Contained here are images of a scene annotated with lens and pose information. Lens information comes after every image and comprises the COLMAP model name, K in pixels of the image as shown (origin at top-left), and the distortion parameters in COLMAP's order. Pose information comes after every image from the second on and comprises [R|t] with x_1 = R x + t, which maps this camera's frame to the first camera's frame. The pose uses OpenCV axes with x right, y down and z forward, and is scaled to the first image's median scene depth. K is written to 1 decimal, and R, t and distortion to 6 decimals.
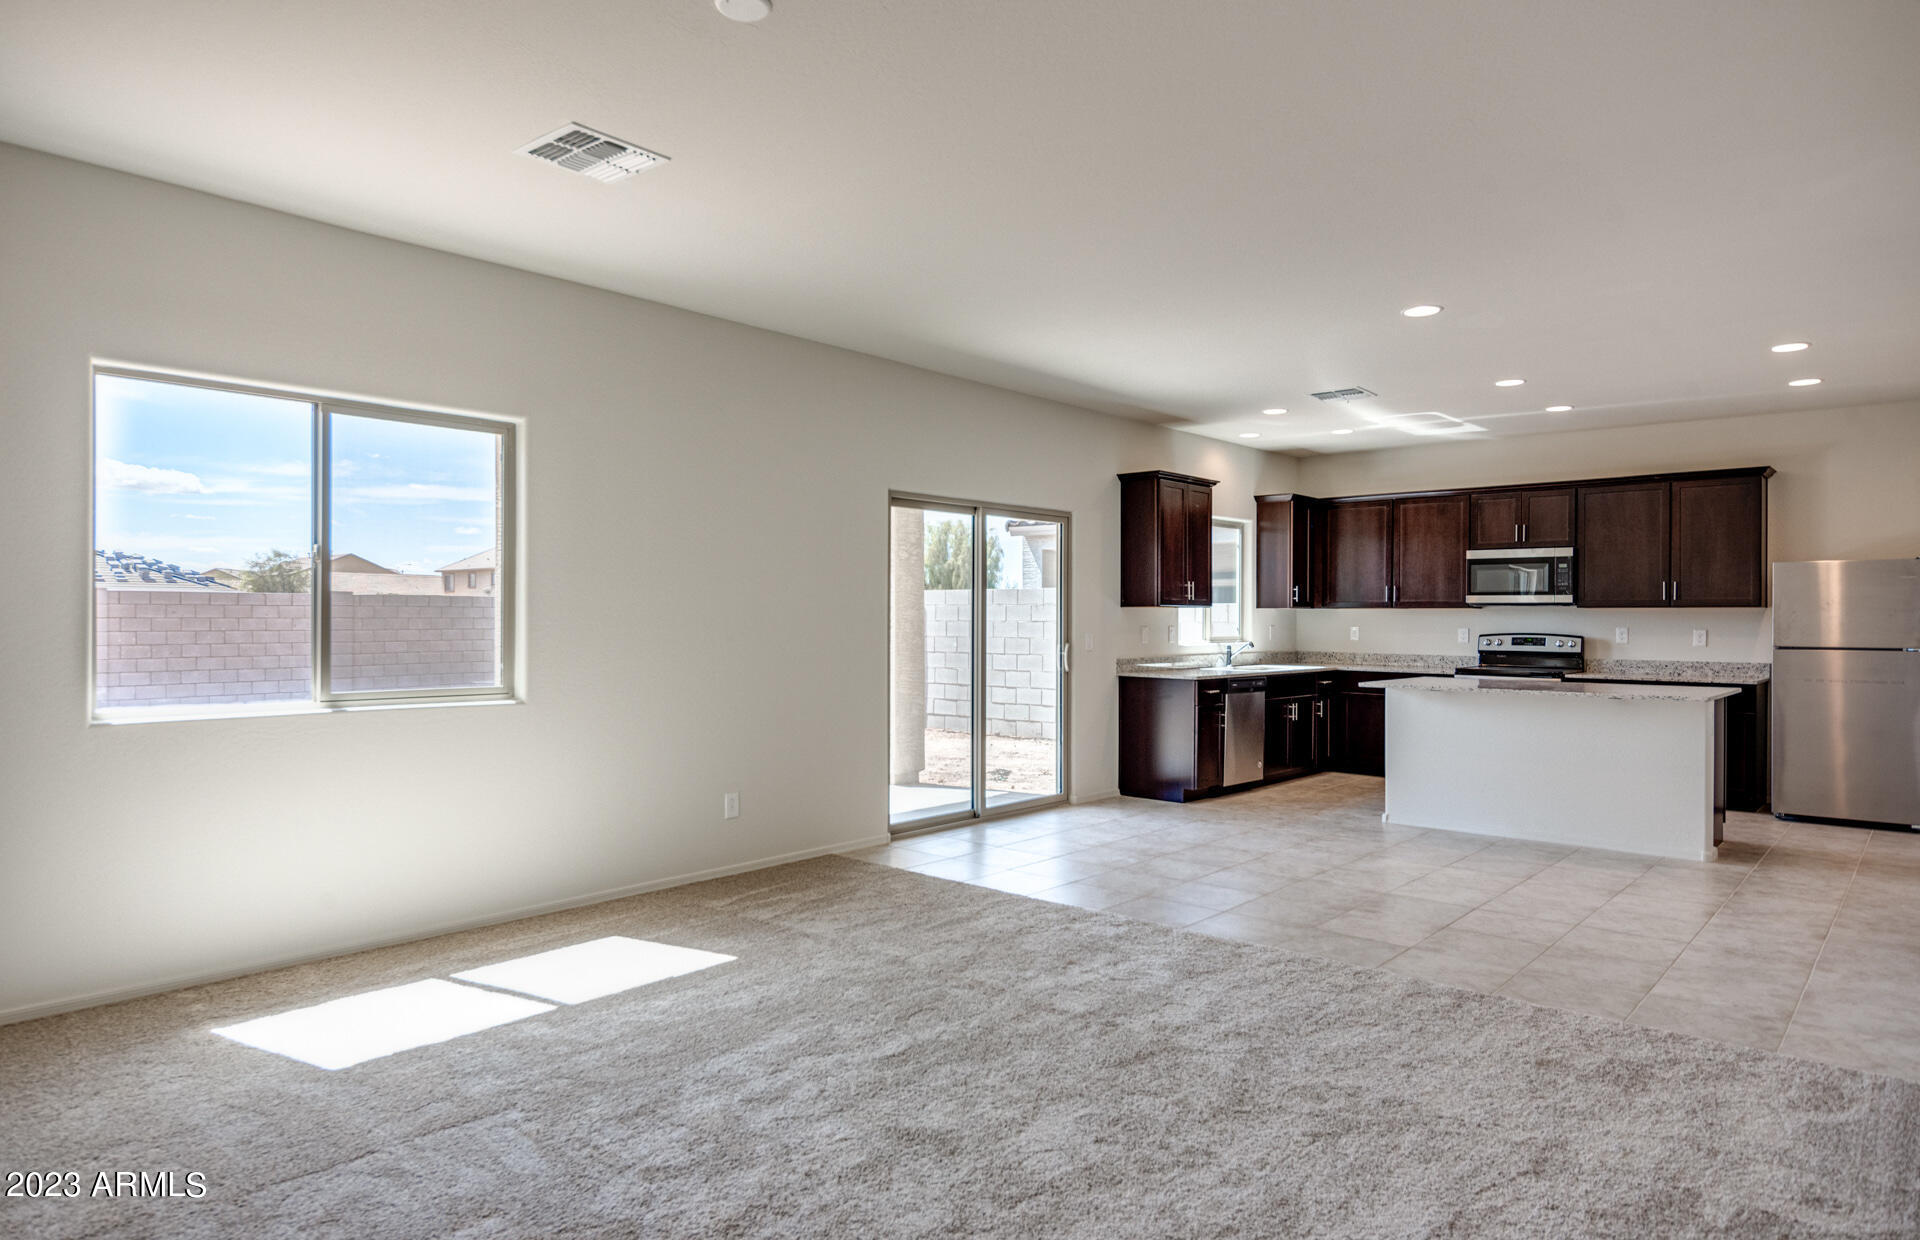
lens RADIAL K [[1144.4, 0, 935.8], [0, 1144.4, 619.0], [0, 0, 1]] dist [-0.002123, -0.002251]
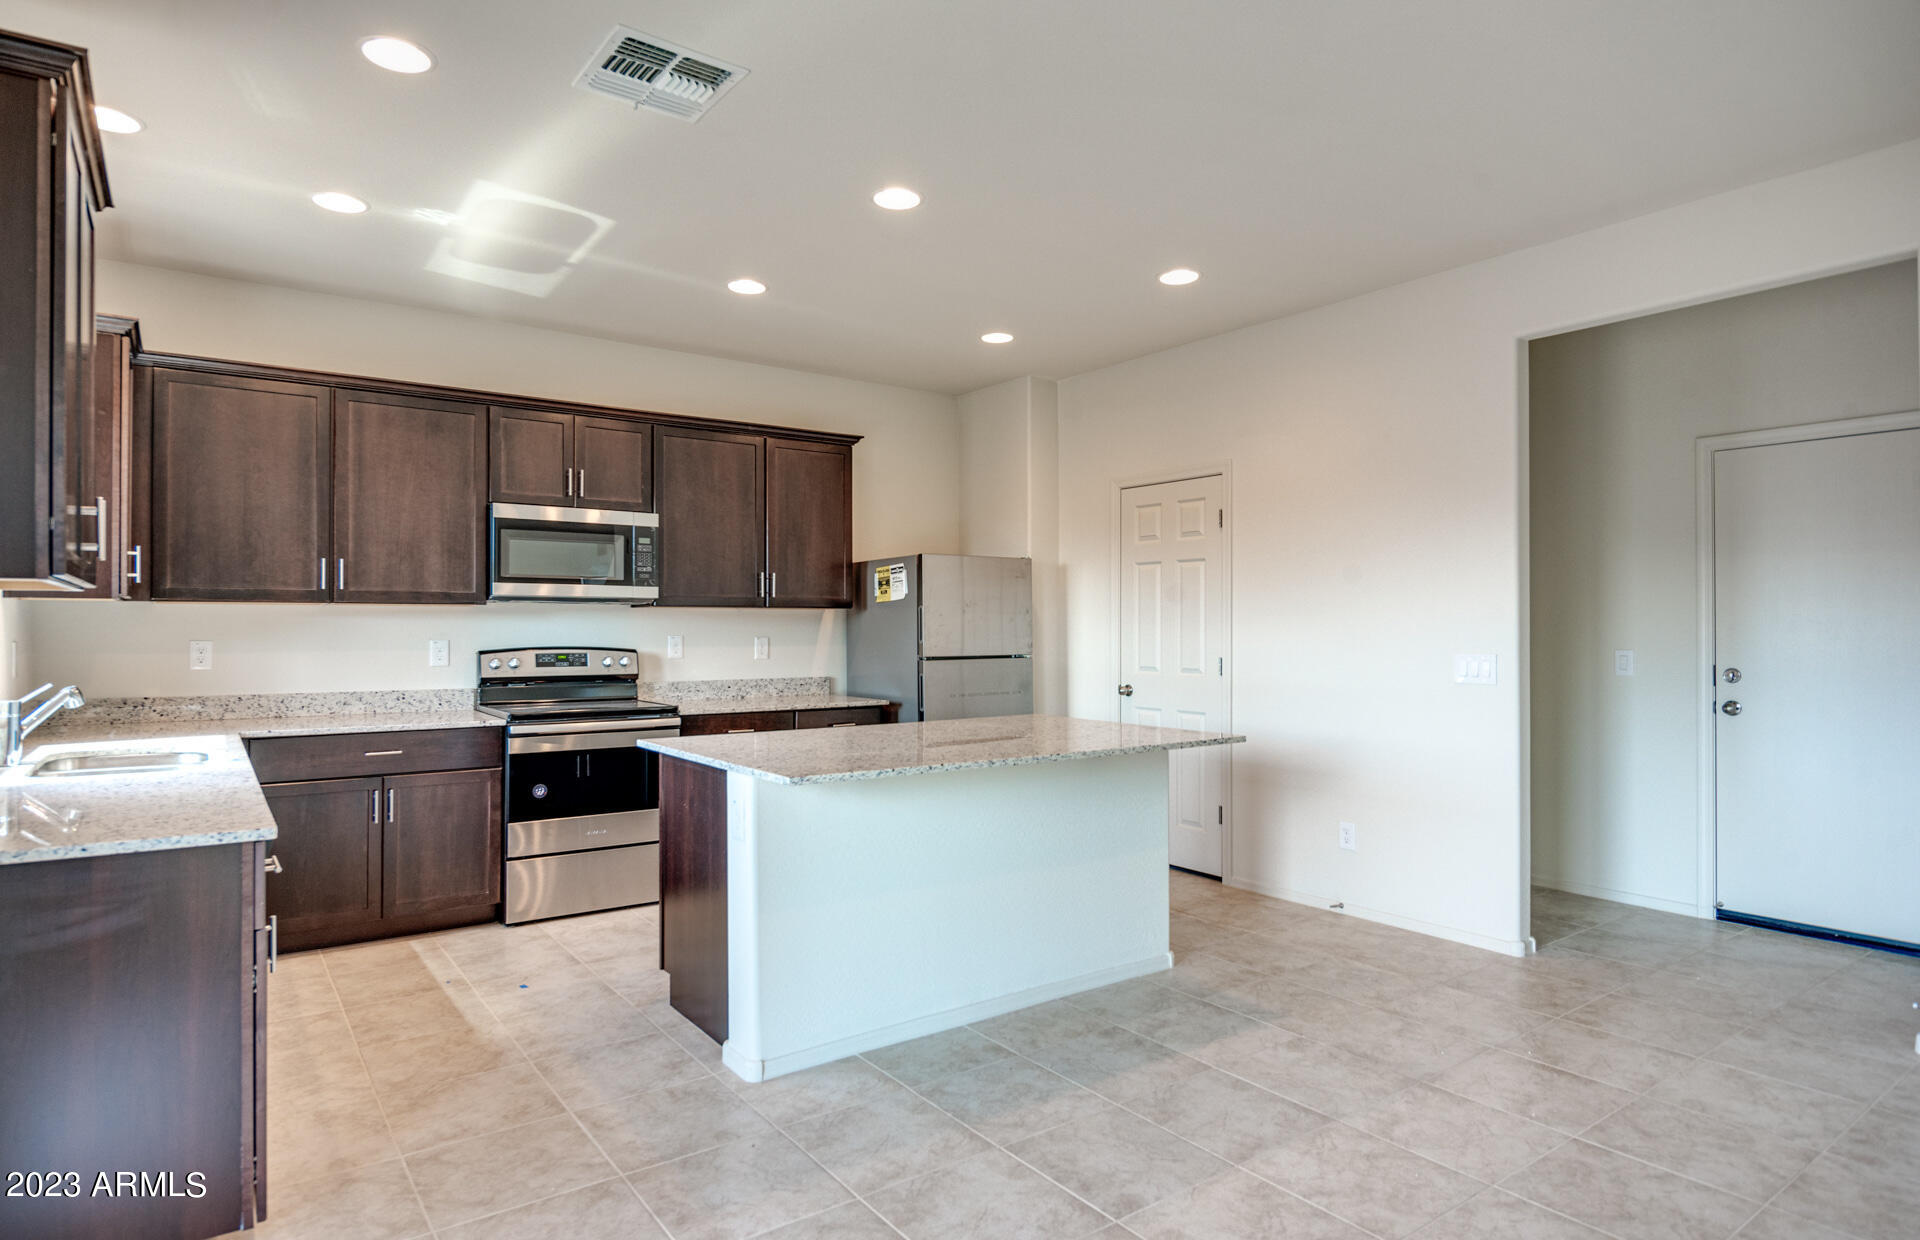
lens RADIAL K [[1050.6, 0, 945.0], [0, 1050.6, 618.2], [0, 0, 1]] dist [0.004379, -0.009266]
pose [[0.211147, 0.002335, 0.977452, 0.006253], [0.001558, 0.999995, -0.002725, -0.001173], [-0.977453, 0.002098, 0.211142, 0.685839]]
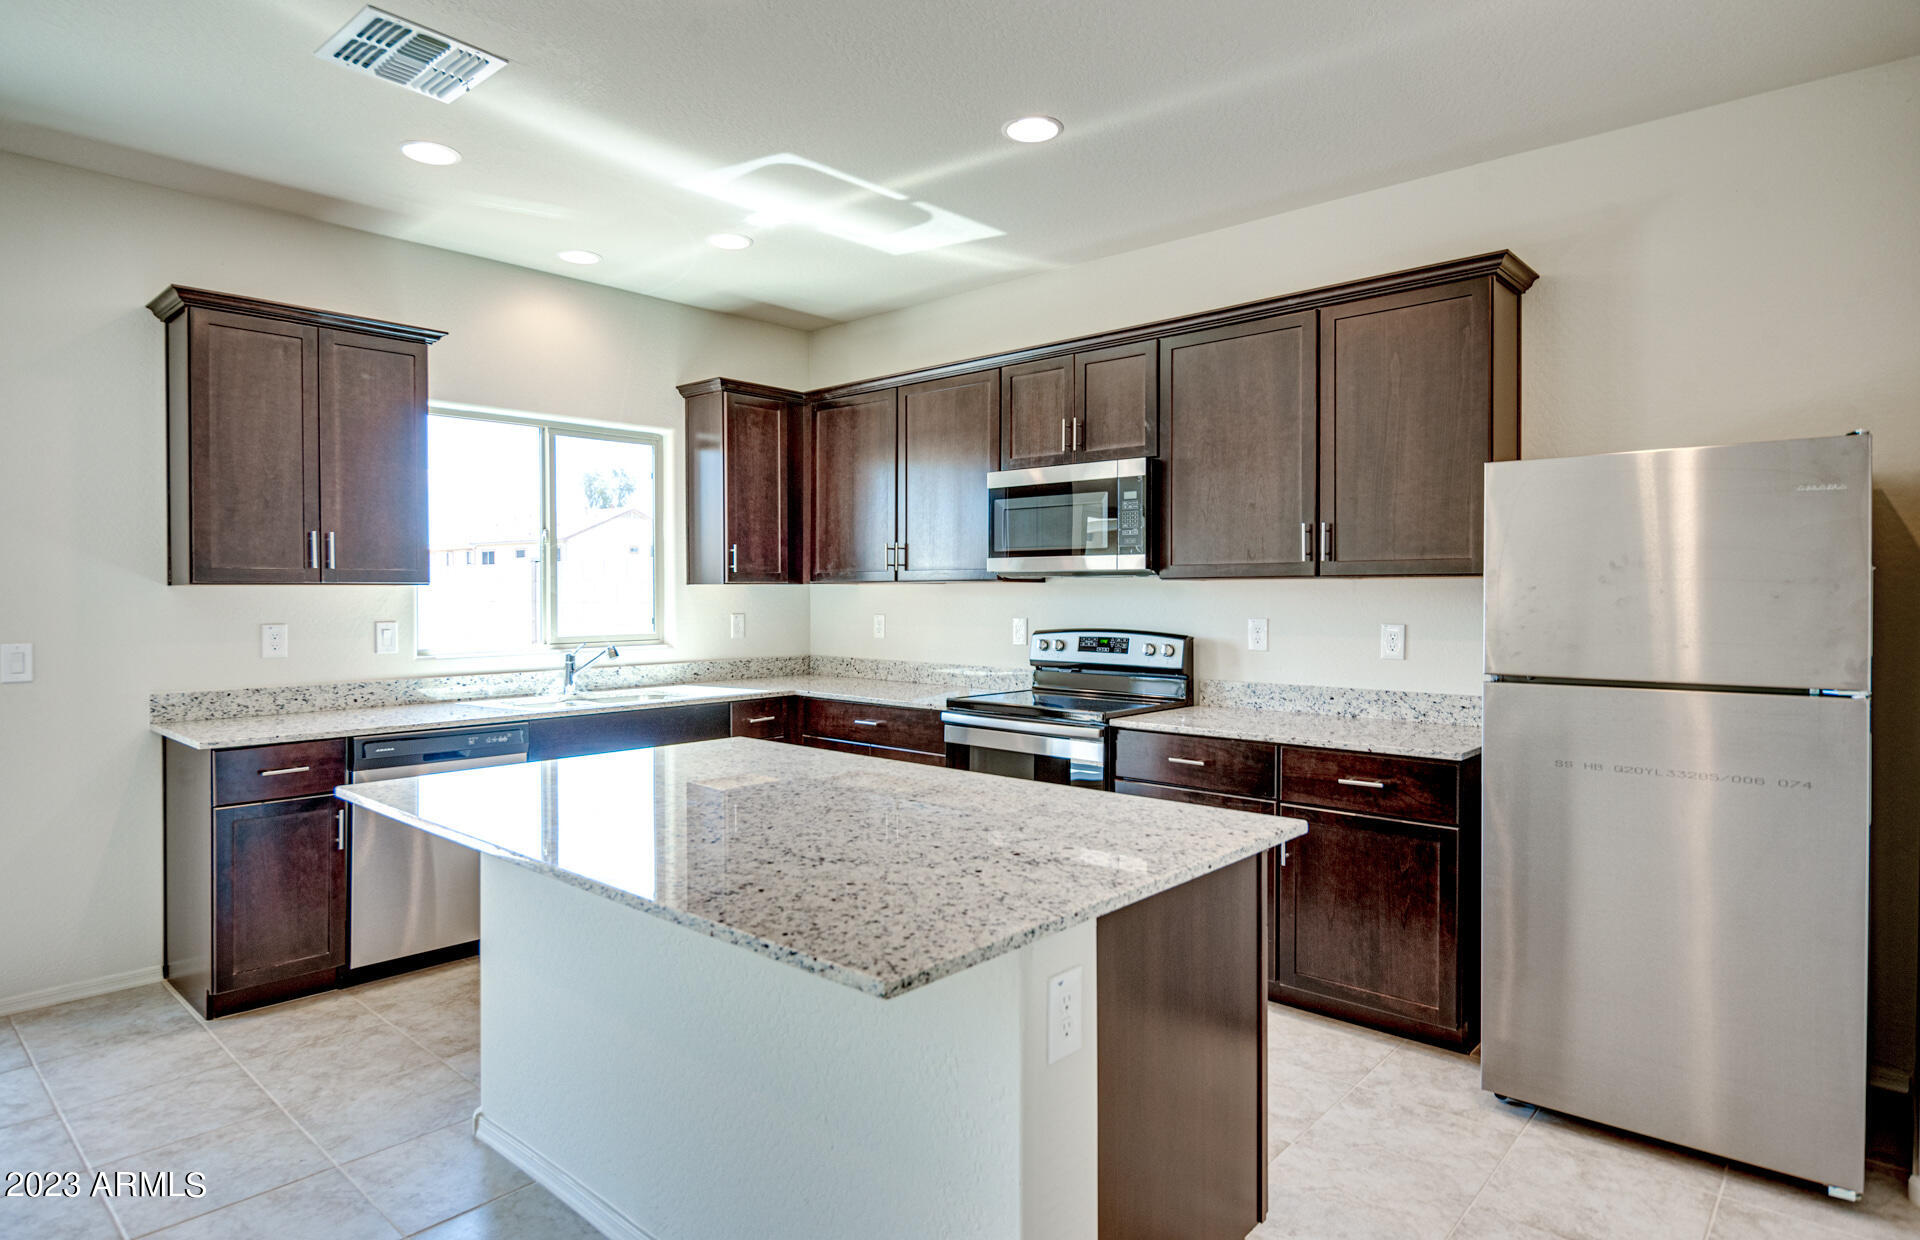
lens RADIAL K [[1066.3, 0, 940.7], [0, 1066.3, 602.1], [0, 0, 1]] dist [0.000899, -0.001015]
pose [[0.999966, -0.006991, -0.004312, 0.452089], [0.007027, 0.999939, 0.008567, -0.004671], [0.004252, -0.008597, 0.999954, 0.519360]]
